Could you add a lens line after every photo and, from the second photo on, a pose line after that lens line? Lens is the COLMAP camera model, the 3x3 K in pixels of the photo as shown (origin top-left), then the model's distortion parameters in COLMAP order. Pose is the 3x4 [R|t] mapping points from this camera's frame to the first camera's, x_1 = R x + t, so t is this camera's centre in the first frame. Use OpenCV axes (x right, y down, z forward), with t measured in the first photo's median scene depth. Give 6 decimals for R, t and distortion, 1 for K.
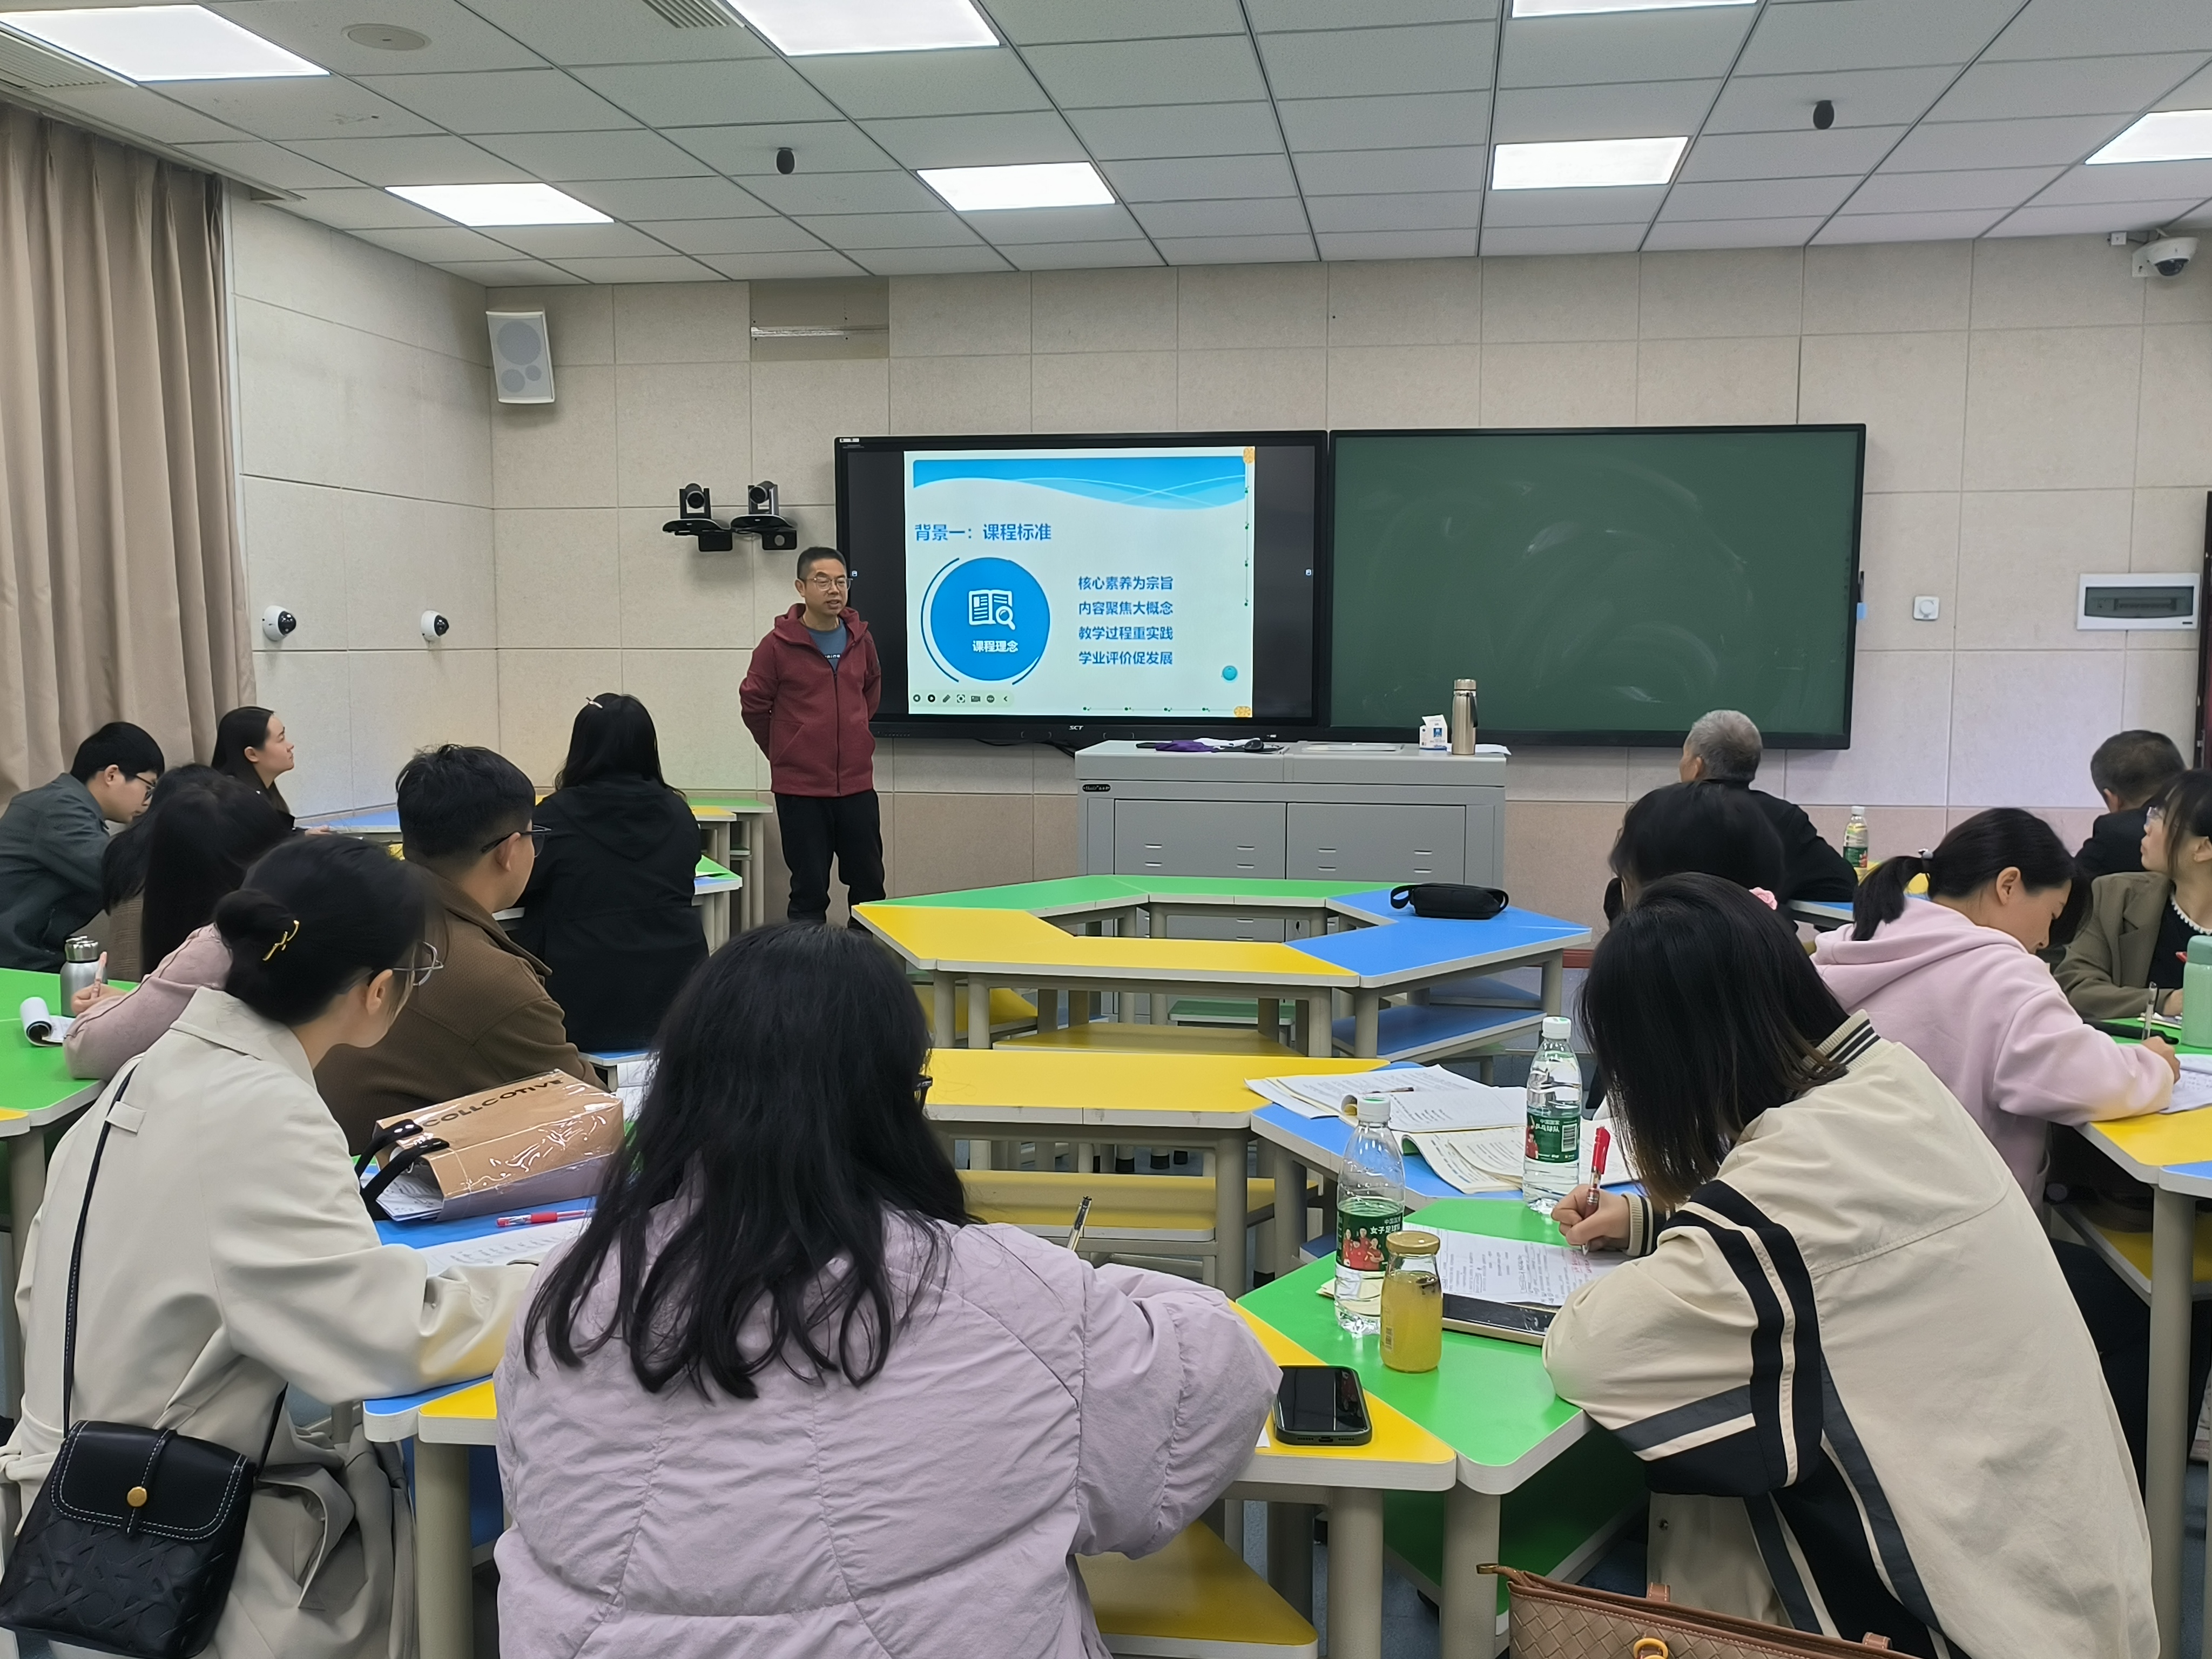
lens RADIAL K [[1990.0, 0, 1098.1], [0, 1990.0, 815.0], [0, 0, 1]] dist [-0.005110, 0.098134]
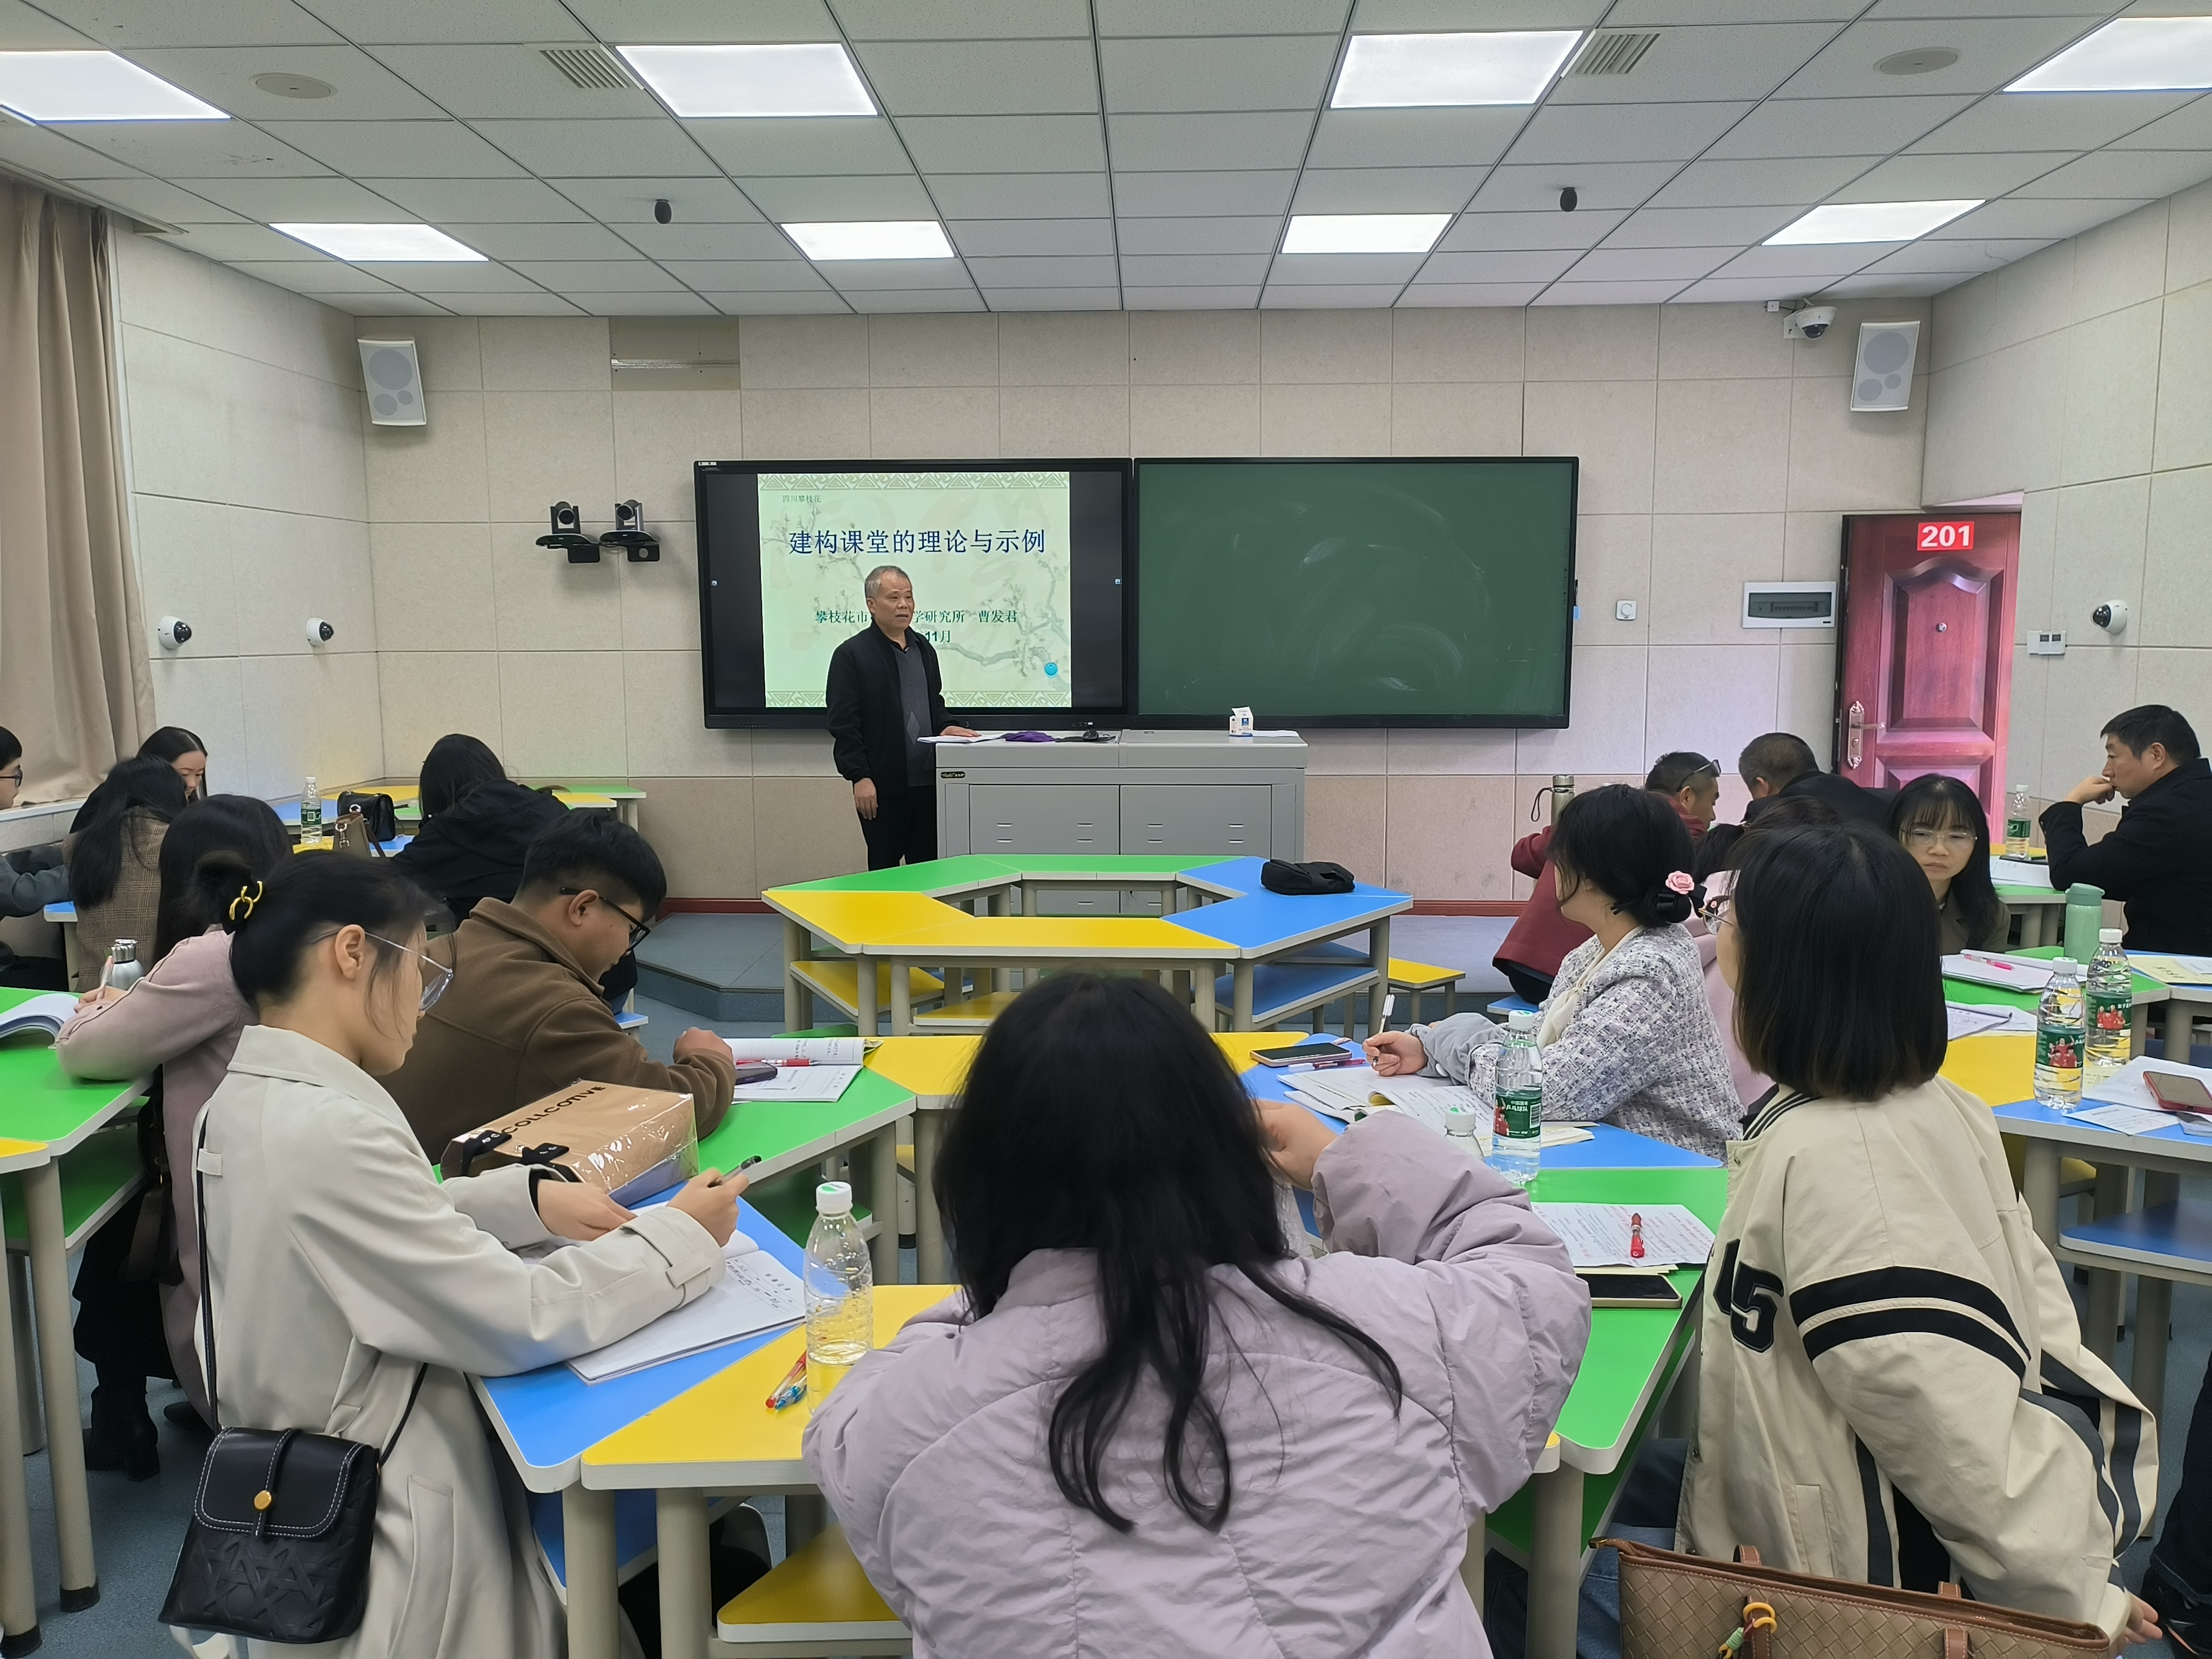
lens RADIAL K [[1690.7, 0, 1105.2], [0, 1690.7, 824.7], [0, 0, 1]] dist [0.040788, -0.001657]
pose [[0.990521, -0.022317, 0.135537, -0.040009], [0.018251, 0.999348, 0.031168, -0.011845], [-0.136145, -0.028399, 0.990282, 0.019818]]
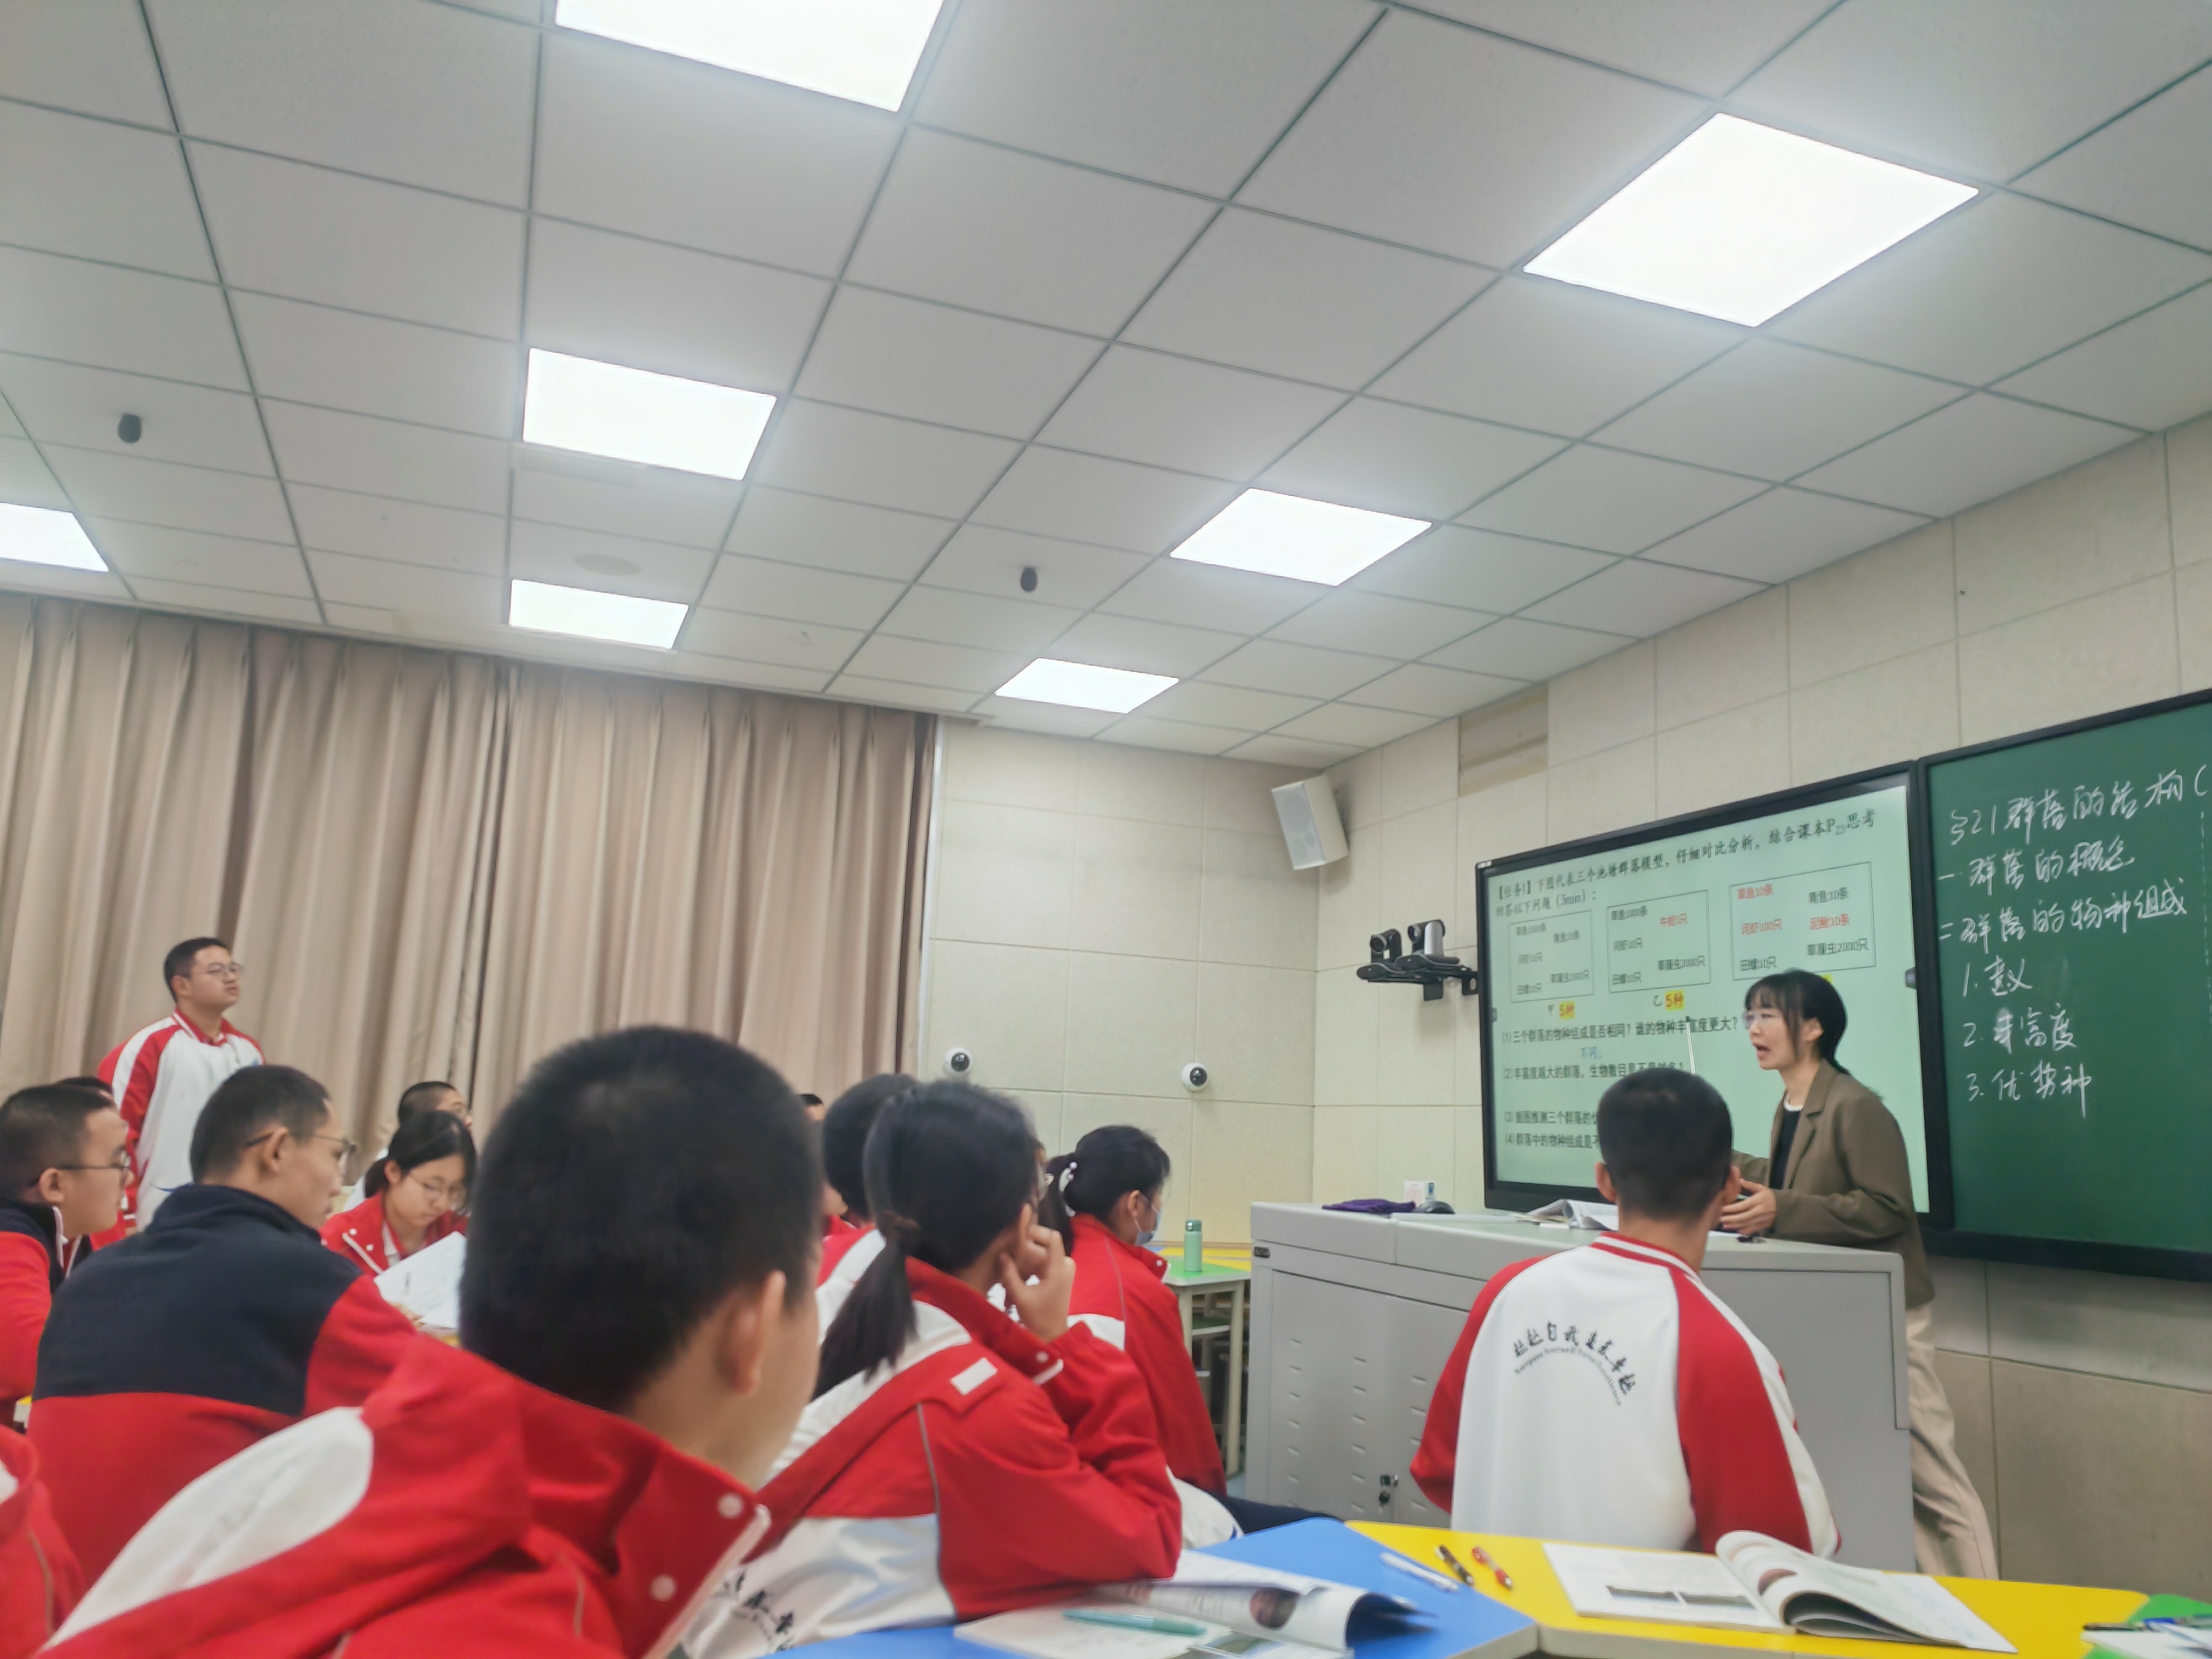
lens RADIAL K [[1700.9, 0, 1106.0], [0, 1700.9, 829.5], [0, 0, 1]] dist [0.070405, -0.000837]
pose [[0.503296, -0.134579, -0.853570, 0.470650], [-0.119542, 0.967456, -0.223021, -0.014565], [0.855806, 0.214283, 0.470829, 0.528505]]
